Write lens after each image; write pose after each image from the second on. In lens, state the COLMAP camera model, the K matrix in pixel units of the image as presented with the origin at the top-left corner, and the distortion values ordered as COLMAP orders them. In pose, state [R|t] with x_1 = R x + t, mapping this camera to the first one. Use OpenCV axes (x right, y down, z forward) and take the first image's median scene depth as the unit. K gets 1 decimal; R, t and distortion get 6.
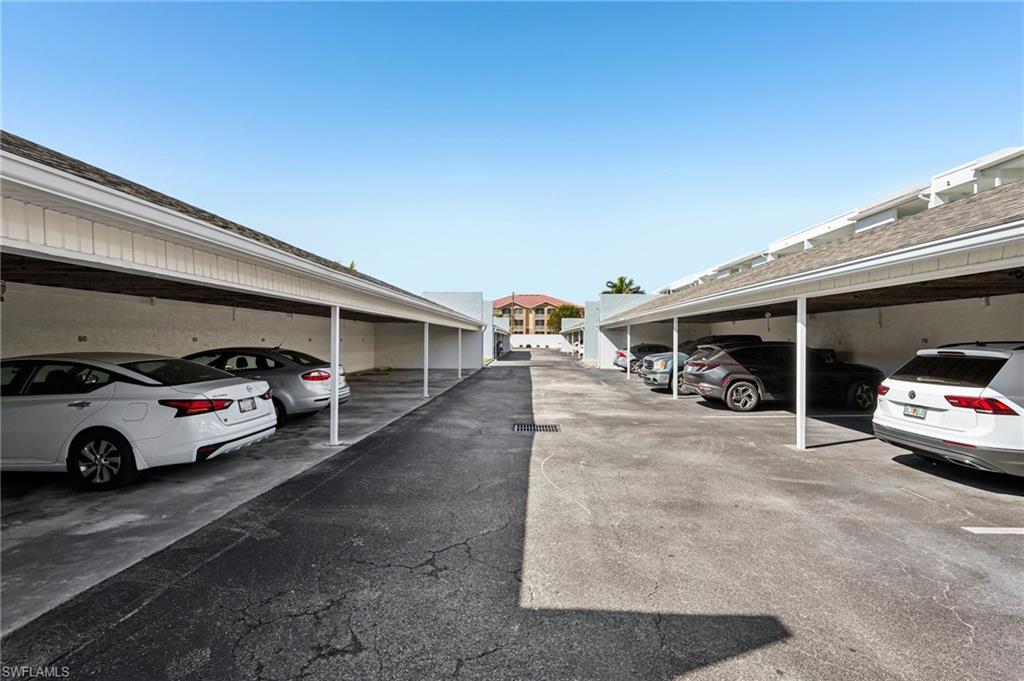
lens RADIAL K [[451.7, 0, 514.9], [0, 451.7, 340.6], [0, 0, 1]] dist [-0.018072, 0.008270]
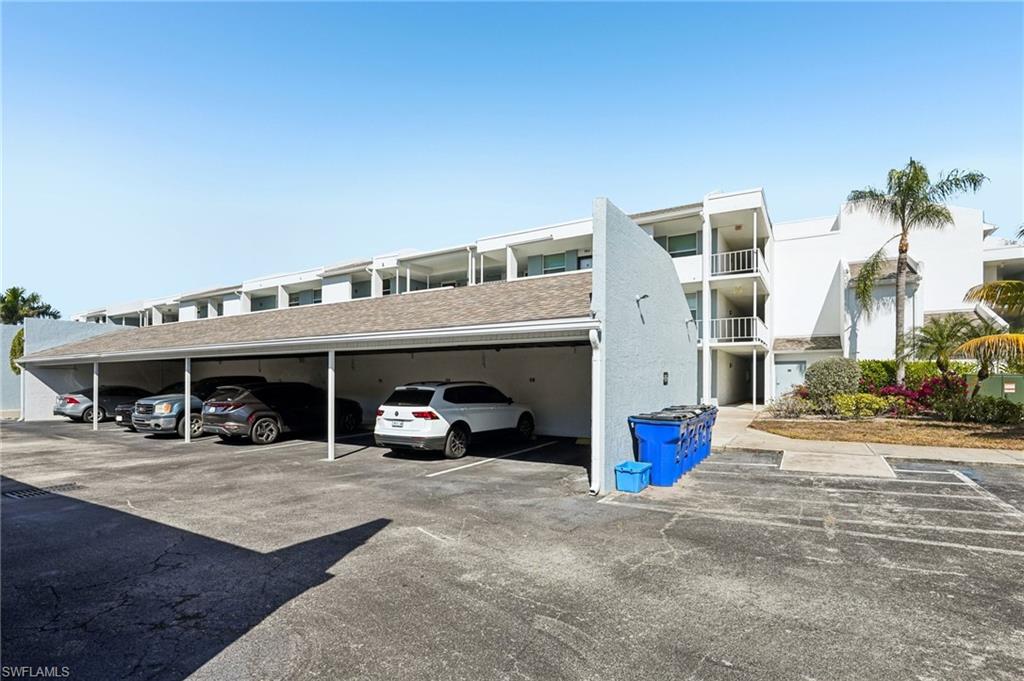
lens RADIAL K [[508.7, 0, 512.0], [0, 508.7, 340.5], [0, 0, 1]] dist [-0.002657, -0.000381]
pose [[0.493892, 0.060083, 0.867445, -0.488729], [0.005854, 0.997357, -0.072414, -0.011402], [-0.869504, 0.040842, 0.492235, -0.286329]]
